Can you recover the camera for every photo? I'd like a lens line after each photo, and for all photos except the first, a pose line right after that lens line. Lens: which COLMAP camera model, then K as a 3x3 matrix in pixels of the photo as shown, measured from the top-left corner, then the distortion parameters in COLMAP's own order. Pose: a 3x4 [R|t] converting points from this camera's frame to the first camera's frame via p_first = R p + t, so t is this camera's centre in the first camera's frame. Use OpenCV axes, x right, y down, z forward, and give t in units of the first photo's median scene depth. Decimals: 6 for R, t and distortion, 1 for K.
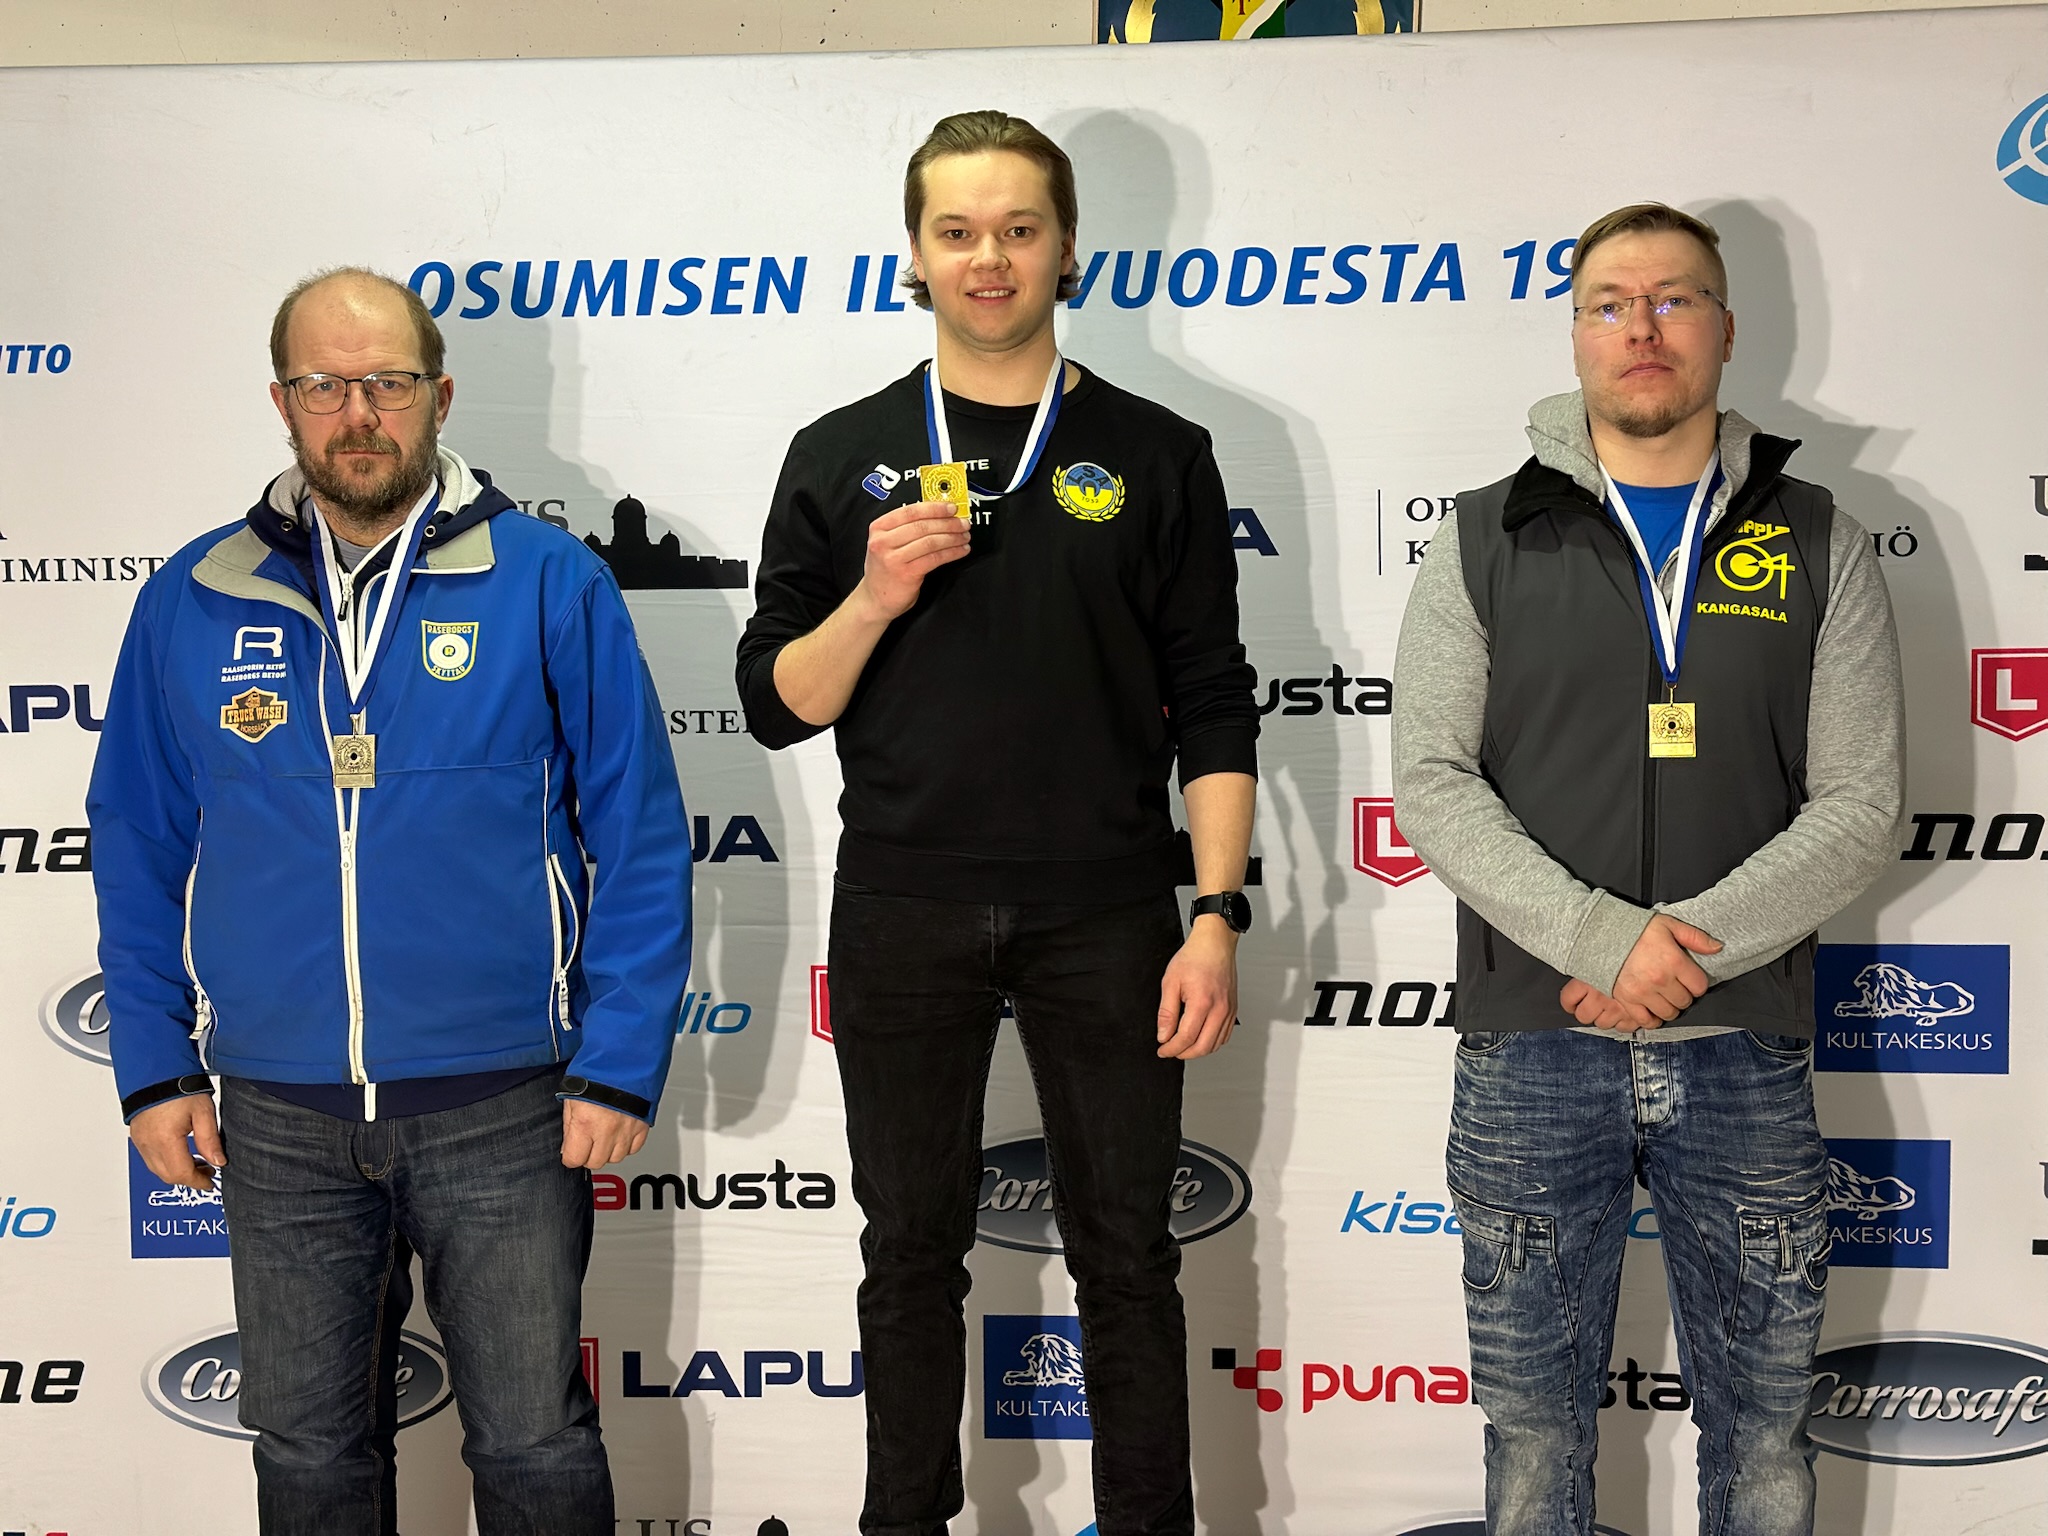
lens RADIAL K [[2843.9, 0, 1041.8], [0, 2843.9, 776.5], [0, 0, 1]] dist [0.209743, -0.436034]
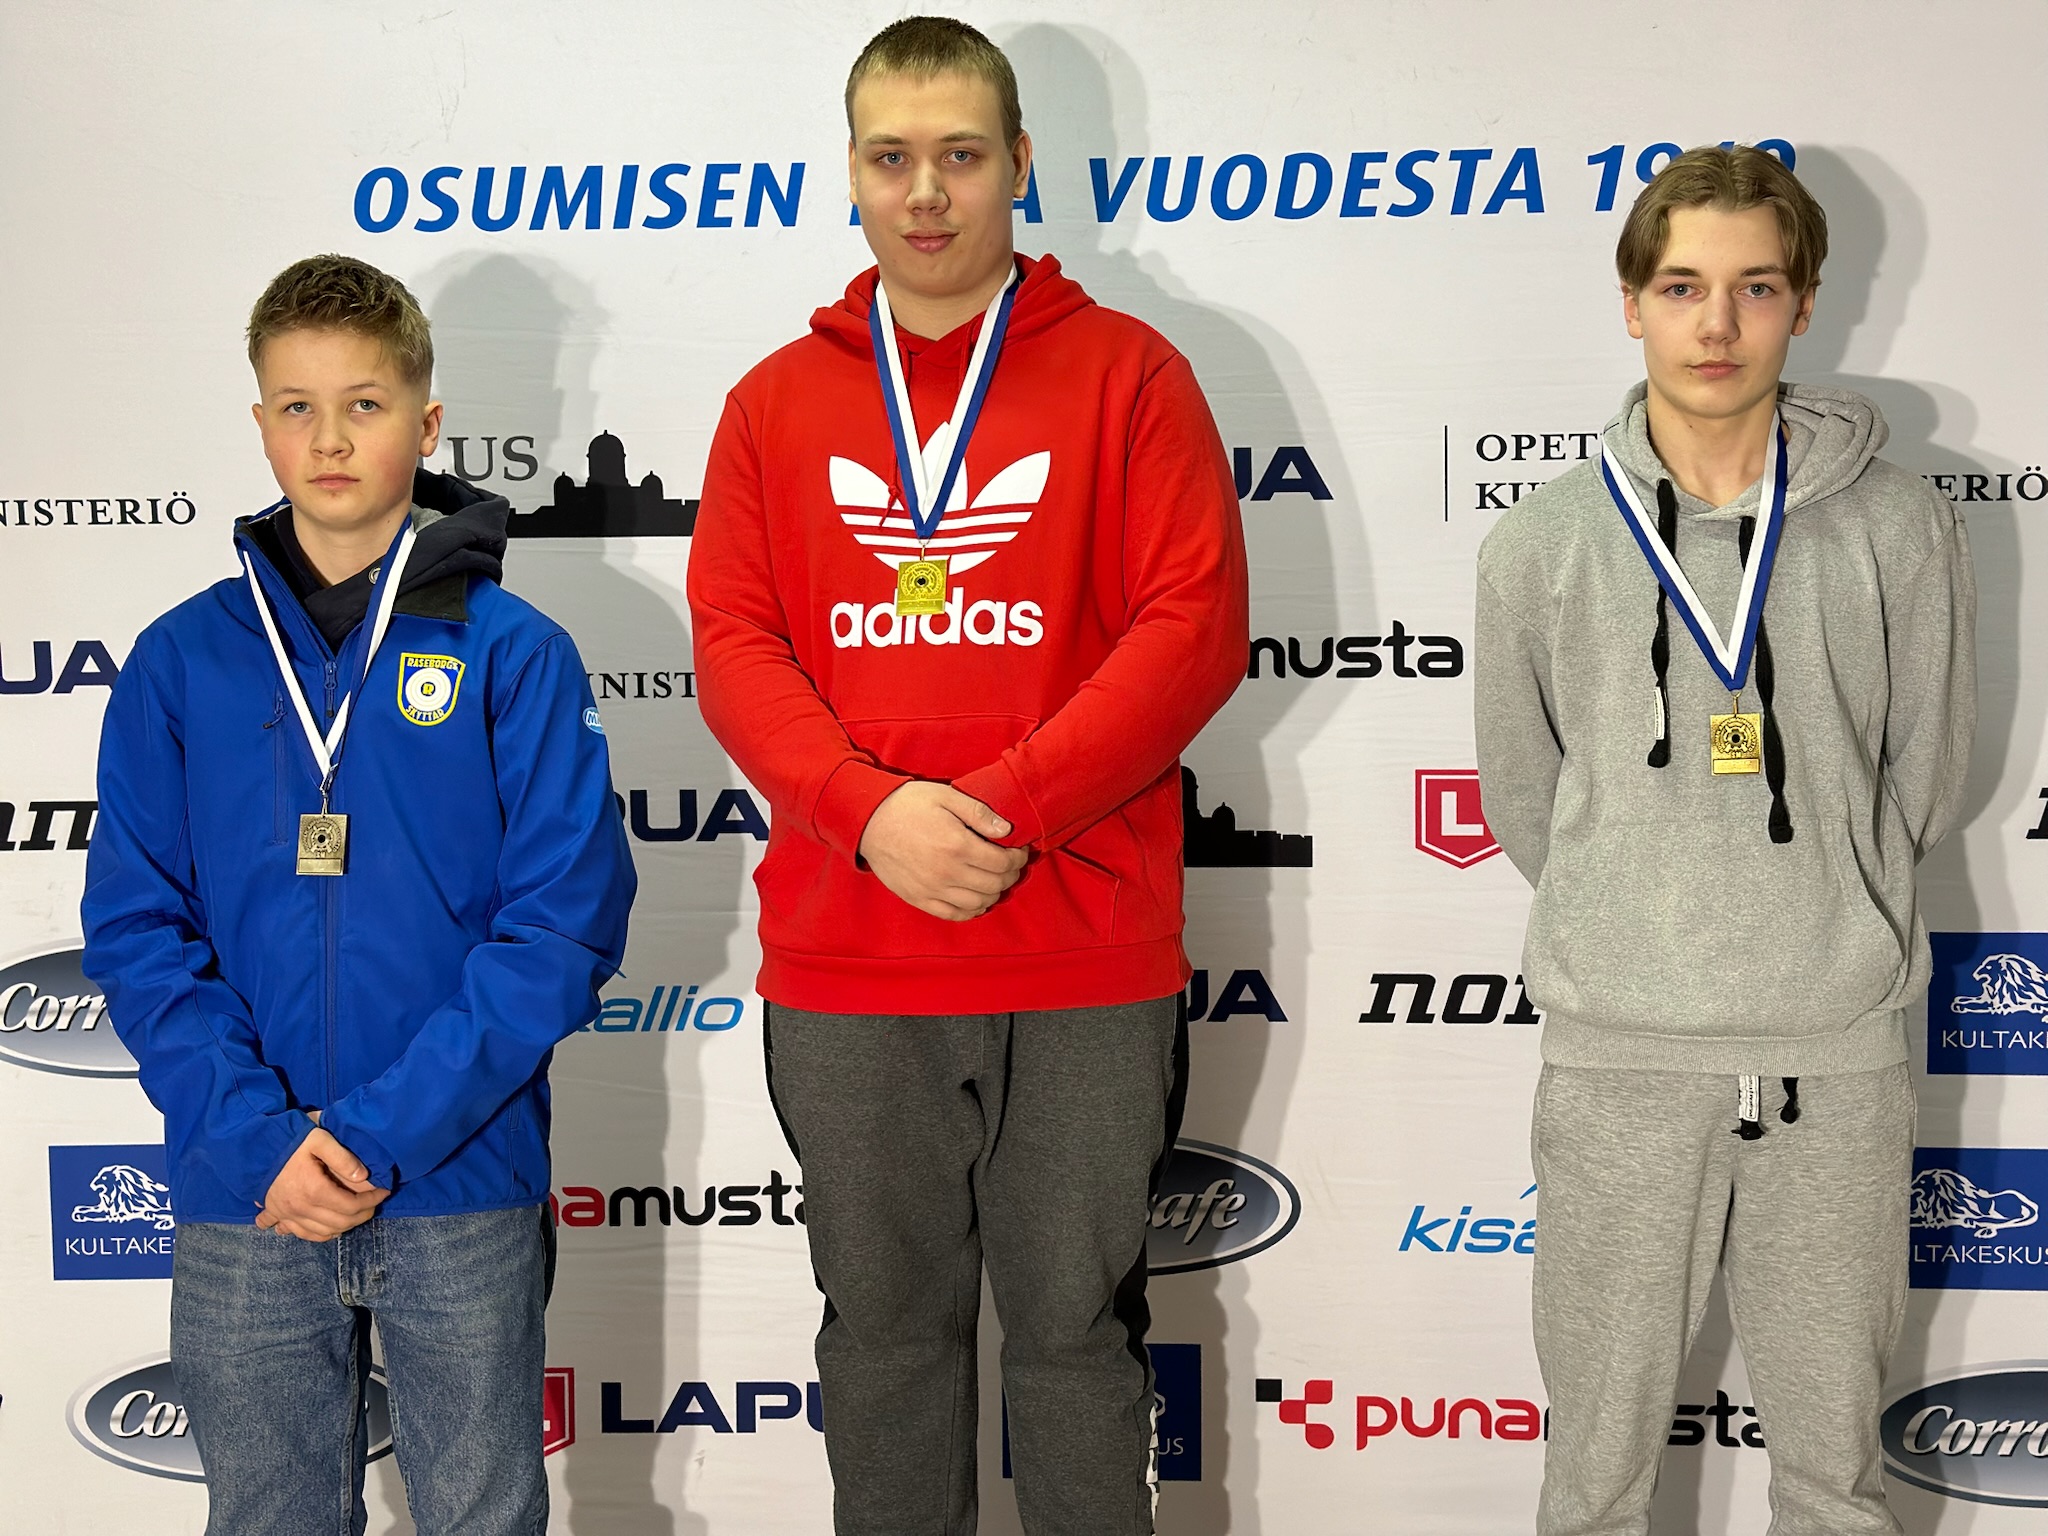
lens RADIAL K [[2843.9, 0, 1041.8], [0, 2843.9, 776.5], [0, 0, 1]] dist [0.209743, -0.436034]
pose [[0.999912, -0.000200, 0.013298, -0.020122], [-0.000054, 0.999817, 0.019110, -0.007567], [-0.013299, -0.019109, 0.999729, 0.102096]]
